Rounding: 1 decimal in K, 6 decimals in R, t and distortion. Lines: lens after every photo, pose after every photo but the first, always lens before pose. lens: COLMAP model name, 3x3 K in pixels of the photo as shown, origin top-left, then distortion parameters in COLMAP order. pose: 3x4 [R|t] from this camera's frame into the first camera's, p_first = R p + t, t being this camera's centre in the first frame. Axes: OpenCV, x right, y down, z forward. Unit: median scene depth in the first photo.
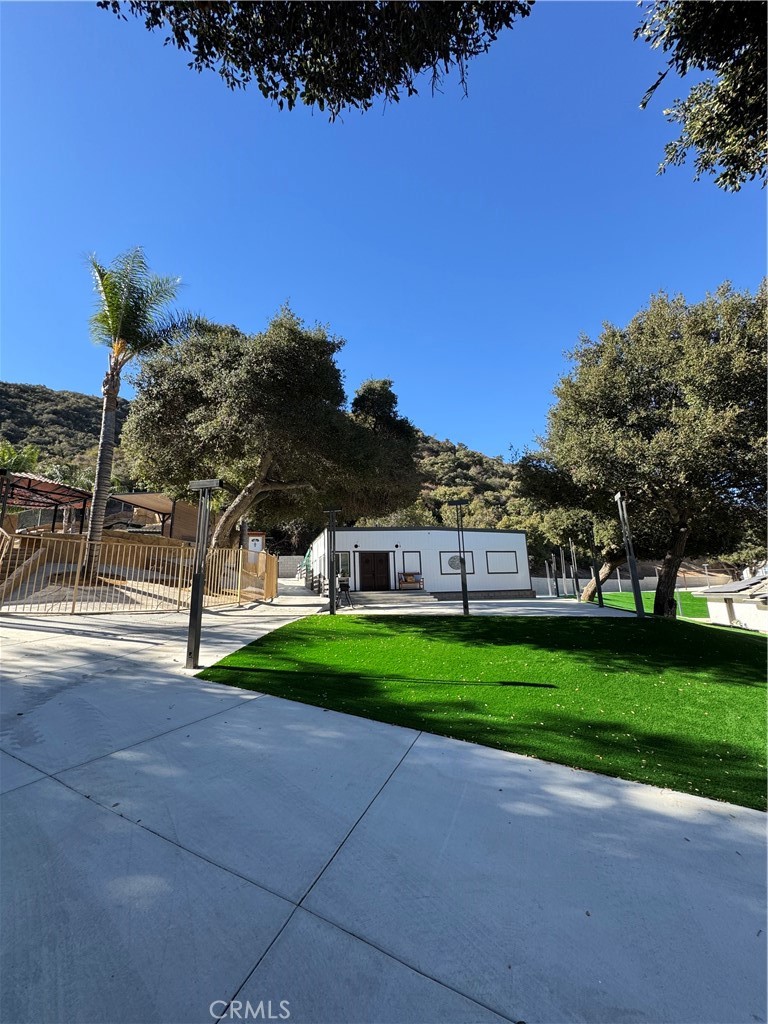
lens RADIAL K [[407.3, 0, 384.7], [0, 407.3, 511.7], [0, 0, 1]] dist [-0.002737, 0.000381]
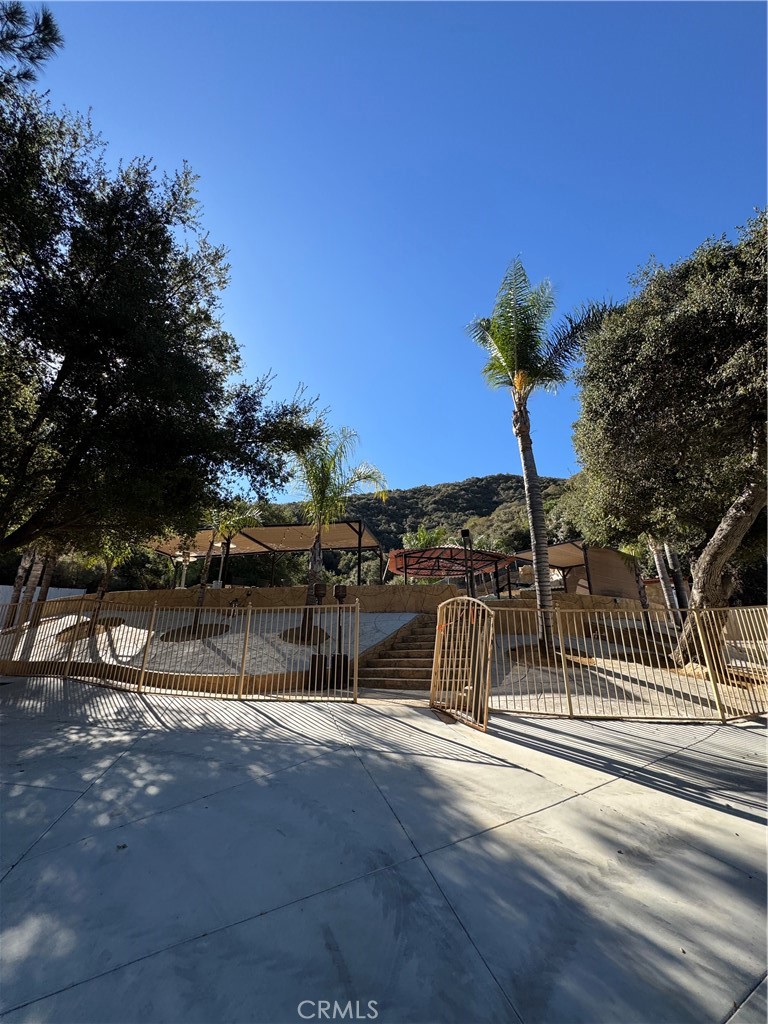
lens RADIAL K [[407.3, 0, 384.3], [0, 407.3, 510.2], [0, 0, 1]] dist [-0.002737, 0.000381]
pose [[0.668582, -0.226974, -0.708153, -0.345475], [0.131593, 0.973364, -0.187739, -0.005046], [0.731903, 0.032331, 0.680642, 0.234656]]
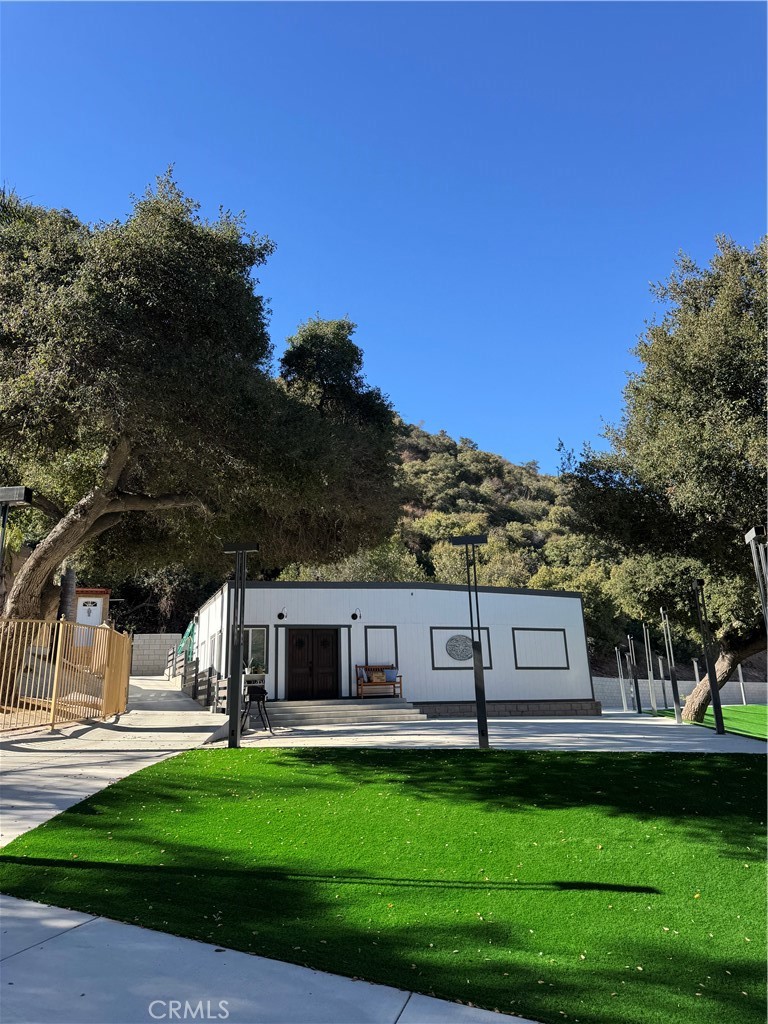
lens RADIAL K [[719.1, 0, 388.1], [0, 719.1, 505.6], [0, 0, 1]] dist [0.047625, -0.044553]
pose [[0.996711, 0.023601, 0.077519, -0.007403], [-0.018200, 0.997405, -0.069653, 0.000291], [-0.078962, 0.068013, 0.994555, 0.021316]]
